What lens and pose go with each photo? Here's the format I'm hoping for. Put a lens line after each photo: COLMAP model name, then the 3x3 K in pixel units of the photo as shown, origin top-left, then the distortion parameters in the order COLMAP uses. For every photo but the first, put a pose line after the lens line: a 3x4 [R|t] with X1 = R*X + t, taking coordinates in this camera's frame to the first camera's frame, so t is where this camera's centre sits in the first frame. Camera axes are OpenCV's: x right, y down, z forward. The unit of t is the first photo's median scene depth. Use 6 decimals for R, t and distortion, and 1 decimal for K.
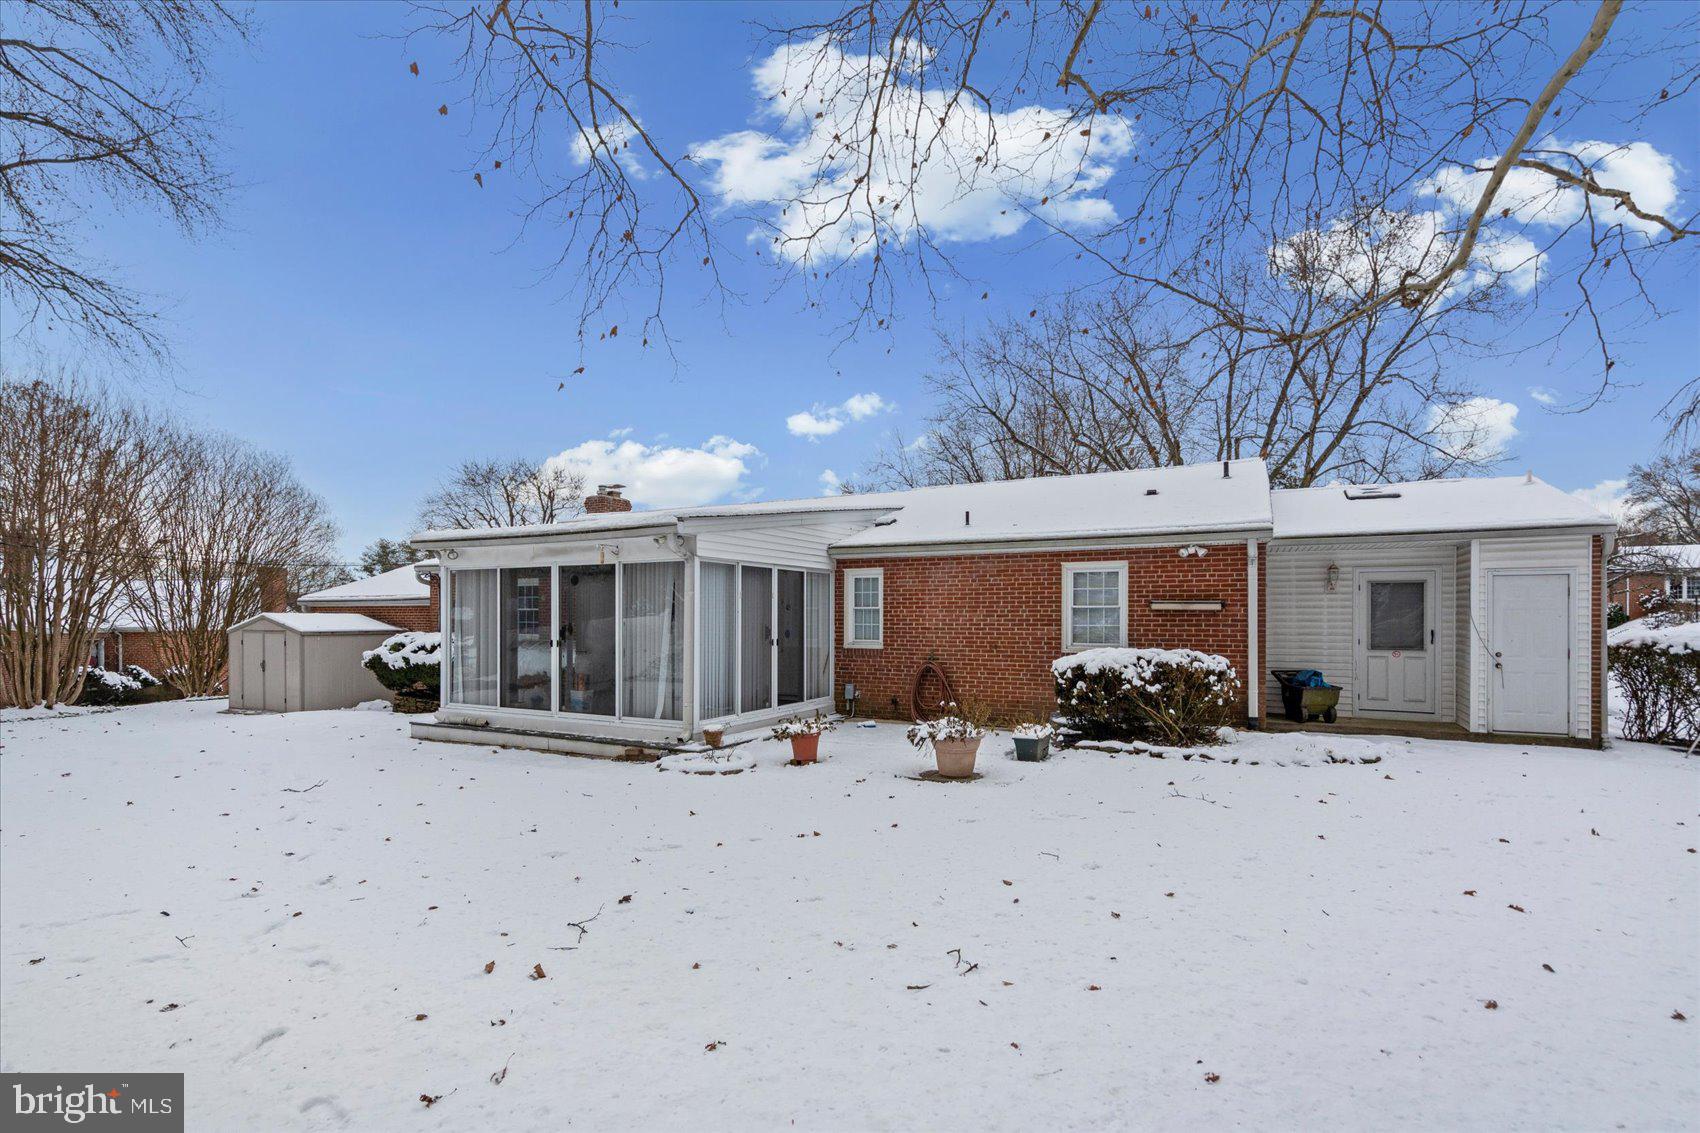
lens RADIAL K [[753.1, 0, 849.9], [0, 753.1, 597.6], [0, 0, 1]] dist [-0.018620, -0.000019]
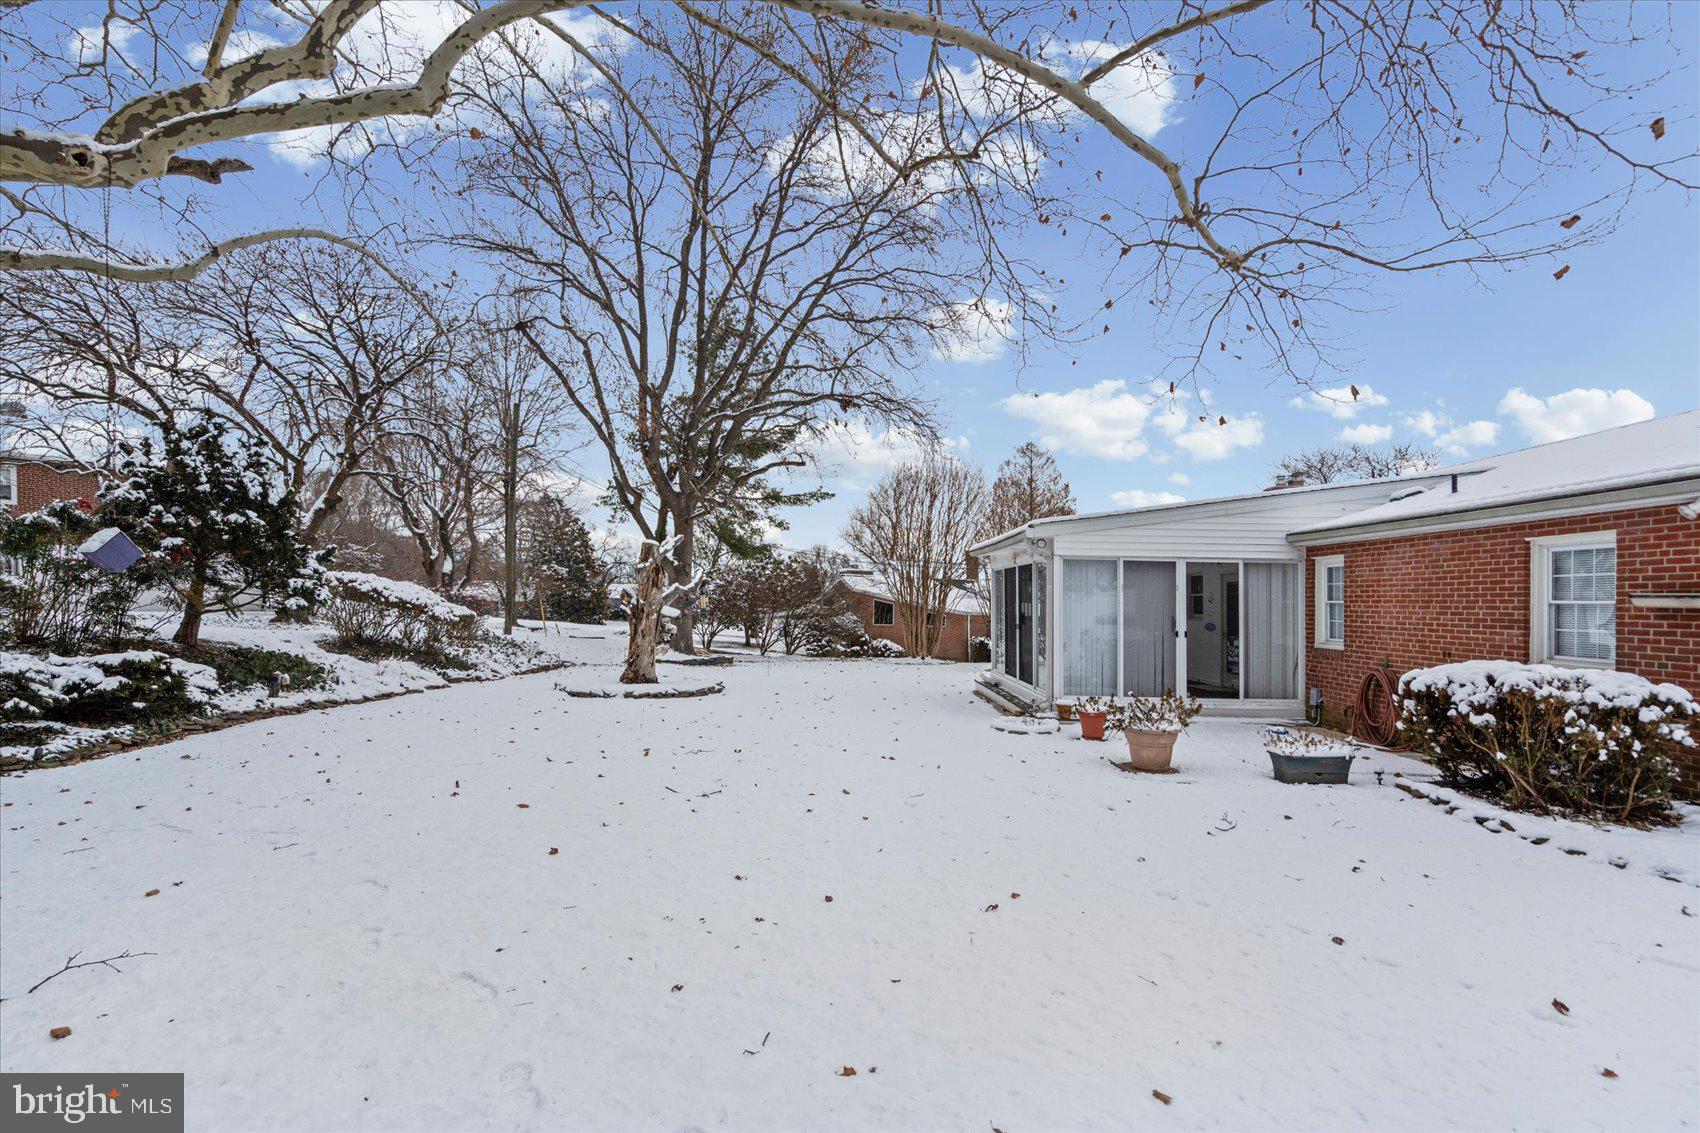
lens RADIAL K [[753.1, 0, 849.9], [0, 753.1, 597.6], [0, 0, 1]] dist [-0.018620, -0.000019]
pose [[0.465680, 0.004781, -0.884940, 0.591993], [0.002280, 0.999976, 0.006602, 0.002171], [0.884950, -0.005092, 0.465658, 0.130577]]
